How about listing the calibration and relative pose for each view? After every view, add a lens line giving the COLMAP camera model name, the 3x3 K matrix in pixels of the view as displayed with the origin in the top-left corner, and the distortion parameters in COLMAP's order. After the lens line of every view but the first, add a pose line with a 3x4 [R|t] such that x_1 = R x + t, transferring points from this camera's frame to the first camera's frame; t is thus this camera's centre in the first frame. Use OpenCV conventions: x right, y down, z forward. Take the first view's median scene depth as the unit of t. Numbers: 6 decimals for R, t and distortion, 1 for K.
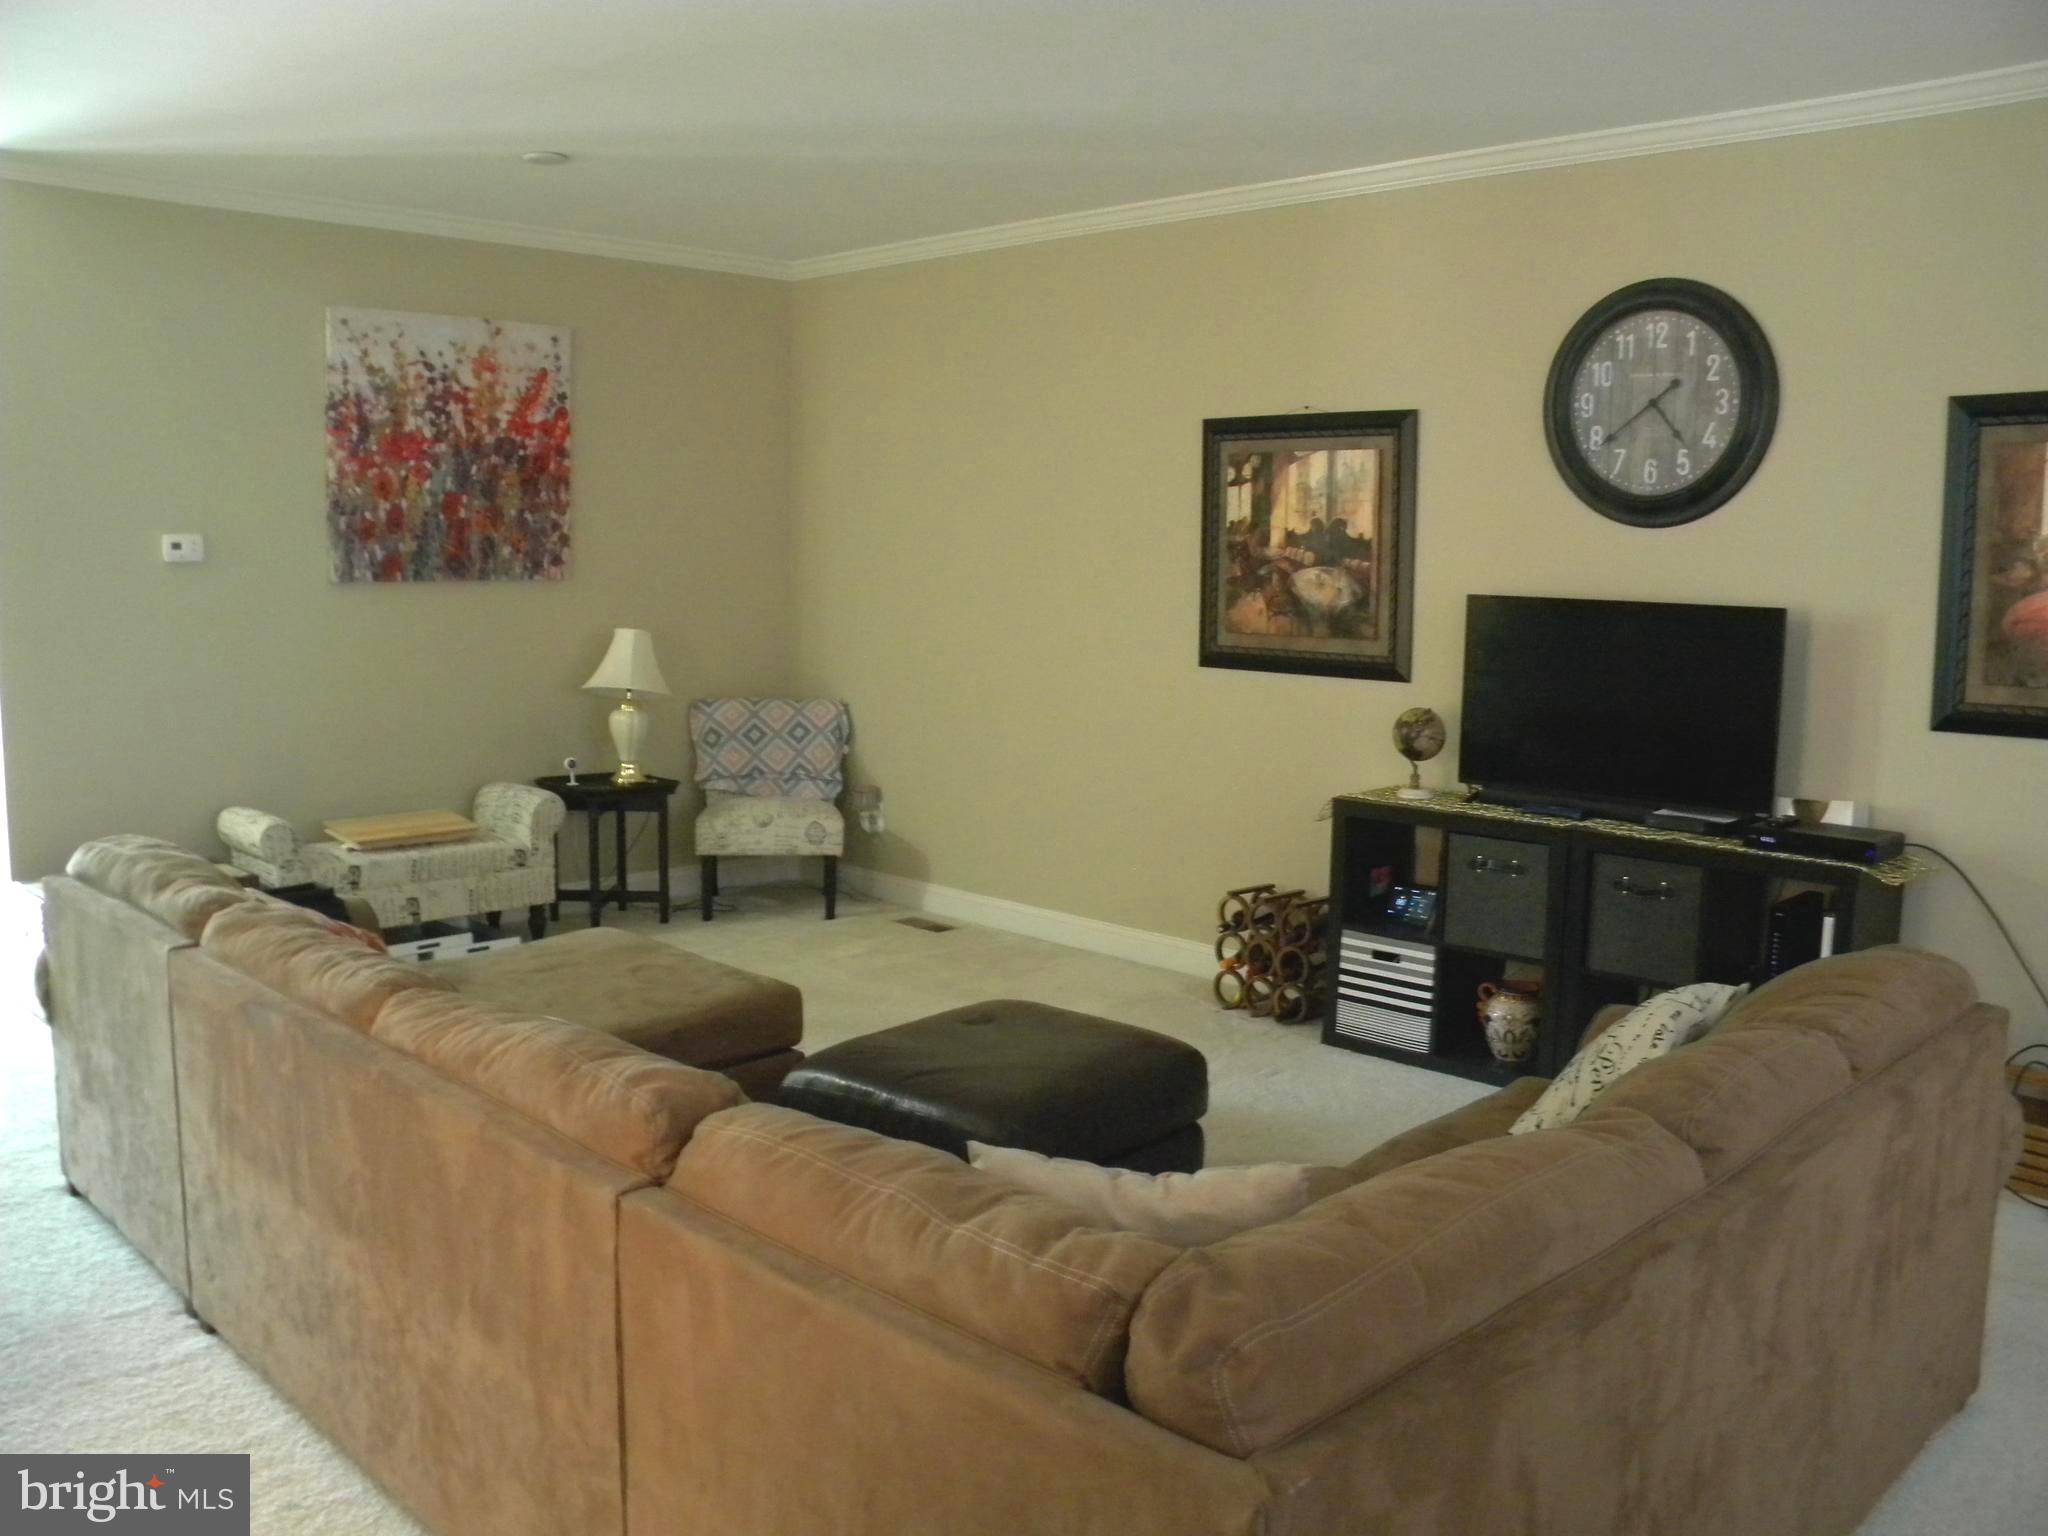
lens RADIAL K [[1683.8, 0, 1014.7], [0, 1683.8, 769.9], [0, 0, 1]] dist [-0.167557, 0.122170]
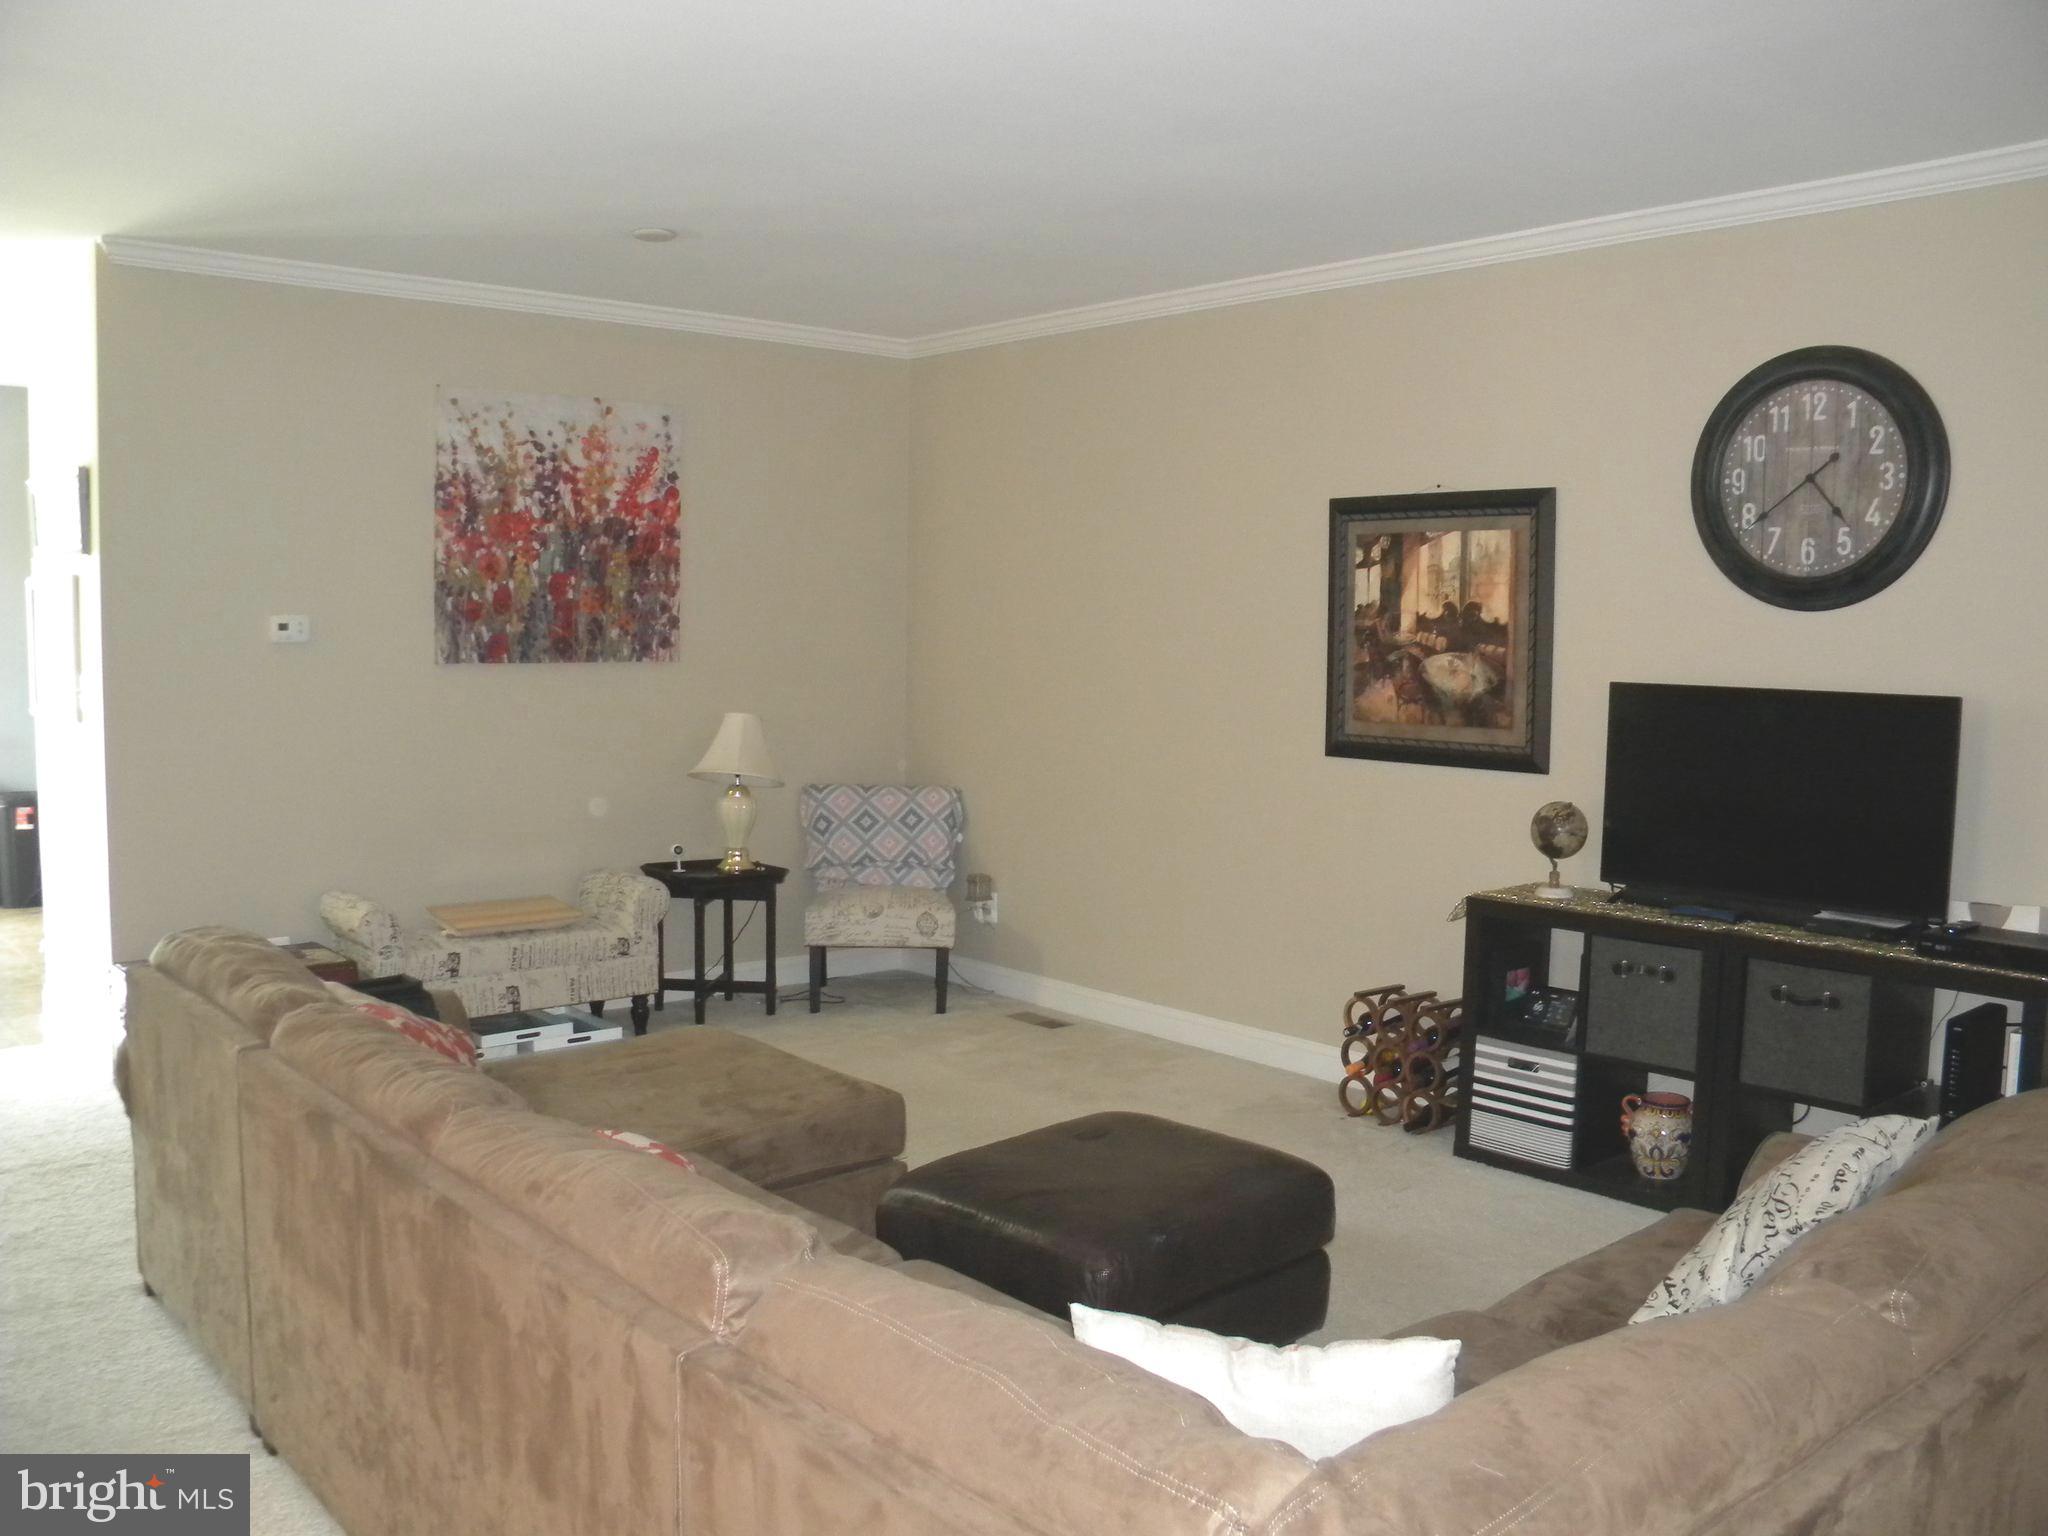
lens RADIAL K [[1683.8, 0, 1019.2], [0, 1683.8, 779.1], [0, 0, 1]] dist [-0.167557, 0.122170]
pose [[0.997609, 0.006033, -0.068853, 0.001738], [-0.008913, 0.999094, -0.041610, -0.008226], [0.068539, 0.042124, 0.996759, 0.042778]]
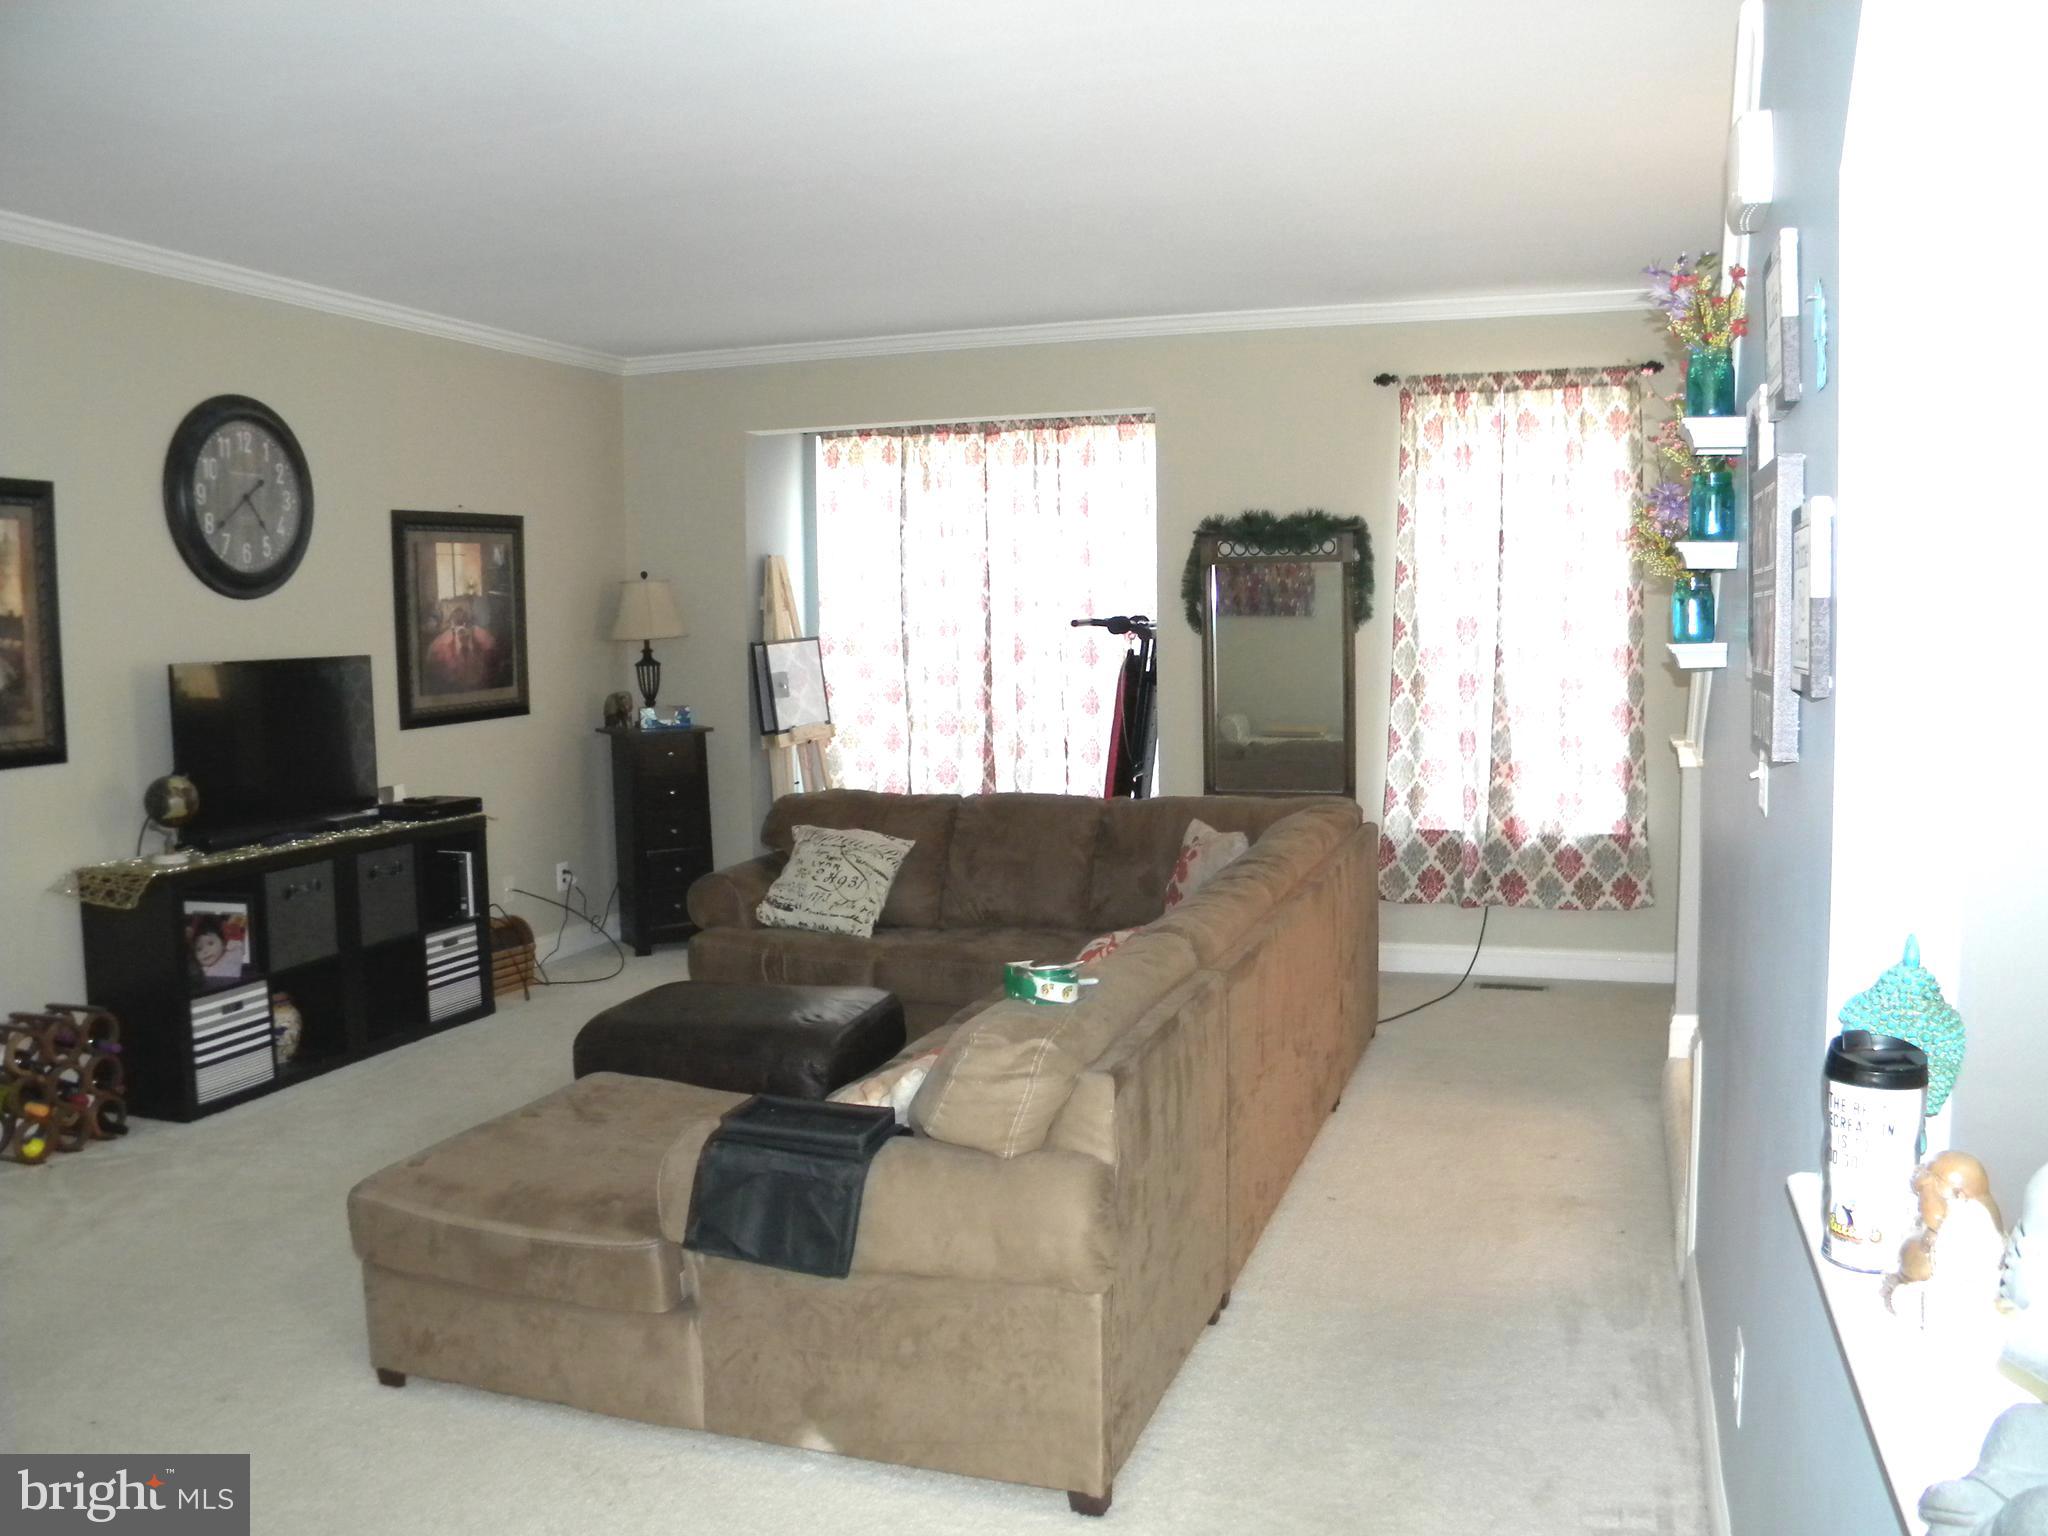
lens RADIAL K [[1683.8, 0, 1024.8], [0, 1683.8, 751.6], [0, 0, 1]] dist [-0.167557, 0.122170]
pose [[-0.434681, -0.090232, 0.896053, -0.885384], [0.116230, 0.981026, 0.155172, -0.145640], [-0.893053, 0.171598, -0.415946, 0.932821]]
